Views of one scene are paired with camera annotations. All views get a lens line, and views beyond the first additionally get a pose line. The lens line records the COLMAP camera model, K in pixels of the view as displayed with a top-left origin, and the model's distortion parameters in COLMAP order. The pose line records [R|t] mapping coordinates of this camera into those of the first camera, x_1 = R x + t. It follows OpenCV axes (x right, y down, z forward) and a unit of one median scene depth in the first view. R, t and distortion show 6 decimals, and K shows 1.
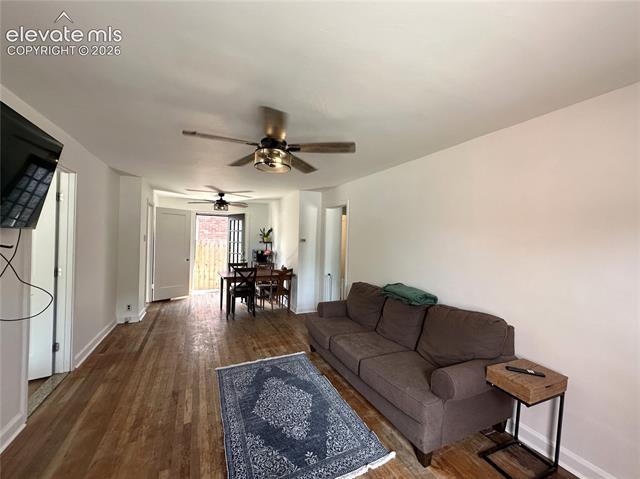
lens RADIAL K [[261.4, 0, 320.0], [0, 261.4, 239.5], [0, 0, 1]] dist [0.000225, 0.000029]
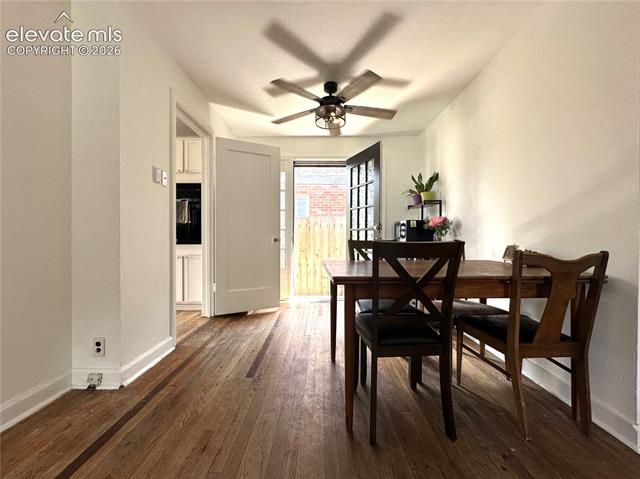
lens RADIAL K [[261.4, 0, 320.0], [0, 261.4, 239.5], [0, 0, 1]] dist [0.000225, 0.000029]
pose [[0.902407, -0.017875, -0.430515, -0.196994], [0.020127, 0.999797, 0.000677, 0.078210], [0.430415, -0.009276, 0.902583, 0.559089]]
